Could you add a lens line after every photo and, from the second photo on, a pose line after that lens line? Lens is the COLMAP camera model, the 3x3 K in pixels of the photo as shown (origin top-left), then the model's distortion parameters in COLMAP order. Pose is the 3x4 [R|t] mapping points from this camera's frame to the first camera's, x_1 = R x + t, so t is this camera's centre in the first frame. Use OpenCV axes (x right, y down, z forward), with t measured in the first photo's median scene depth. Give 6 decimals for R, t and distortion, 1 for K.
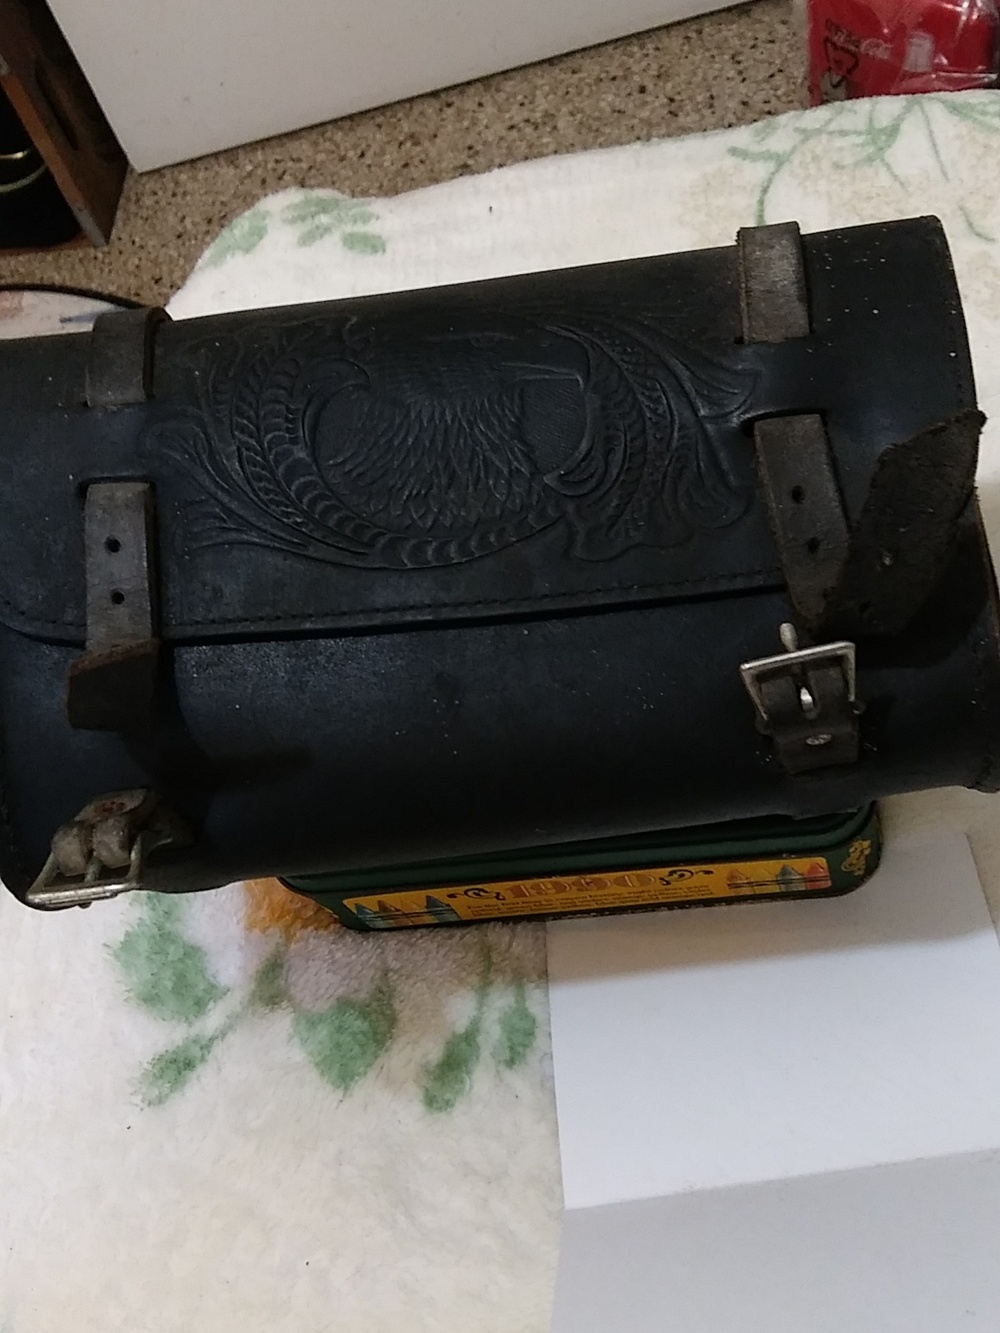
lens RADIAL K [[1514.0, 0, 500.0], [0, 1514.0, 666.5], [0, 0, 1]] dist [0.221900, -0.537041]
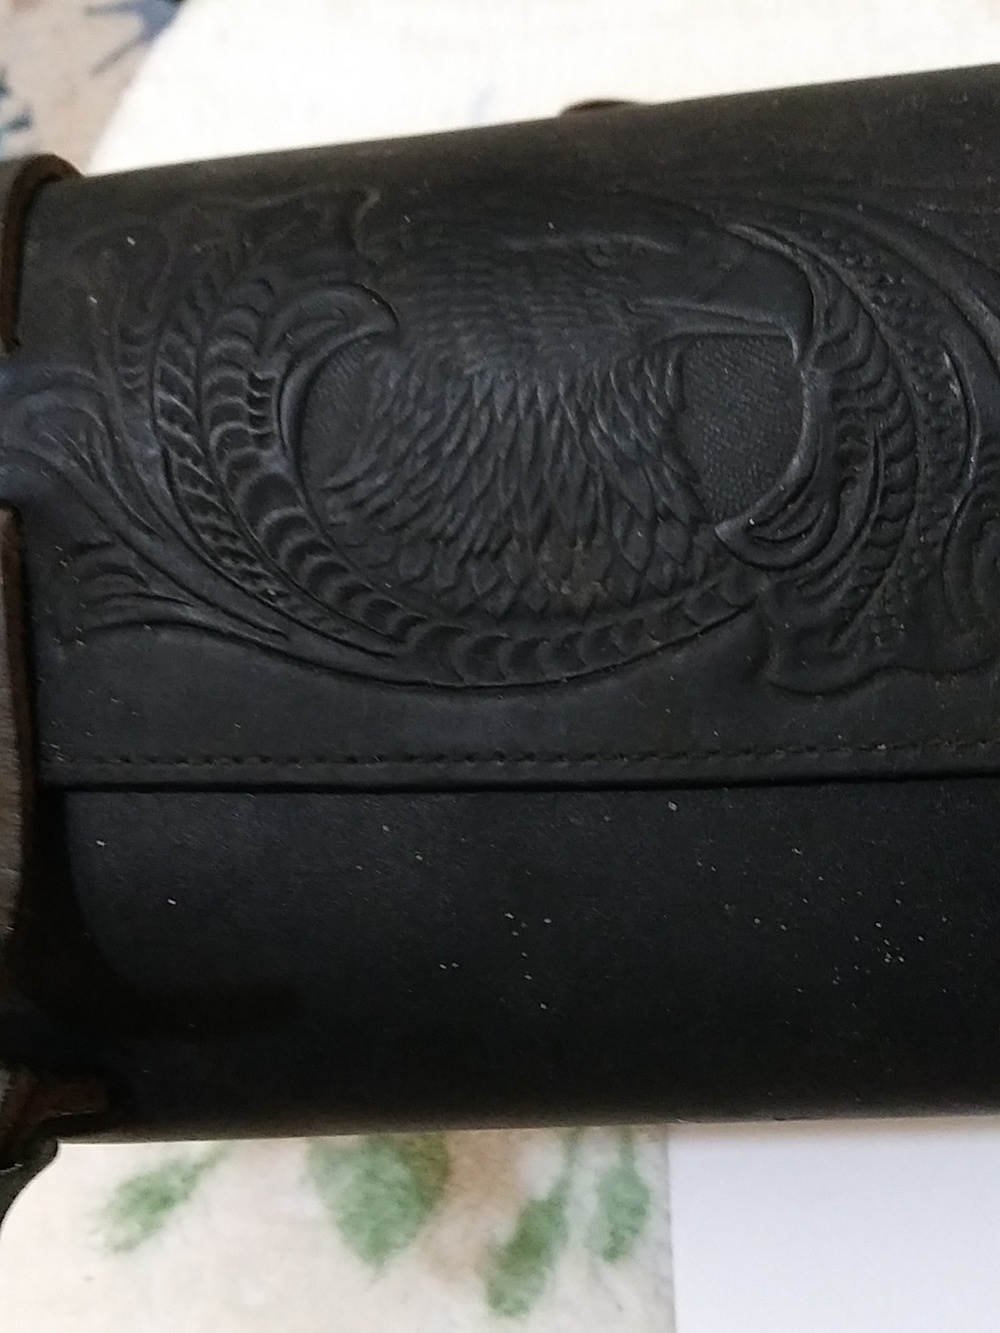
lens RADIAL K [[1514.0, 0, 500.0], [0, 1514.0, 666.5], [0, 0, 1]] dist [0.221900, -0.537041]
pose [[0.998569, 0.024284, -0.047639, -0.020687], [-0.014125, 0.979076, 0.203005, -0.181613], [0.051572, -0.202042, 0.978018, 0.446117]]
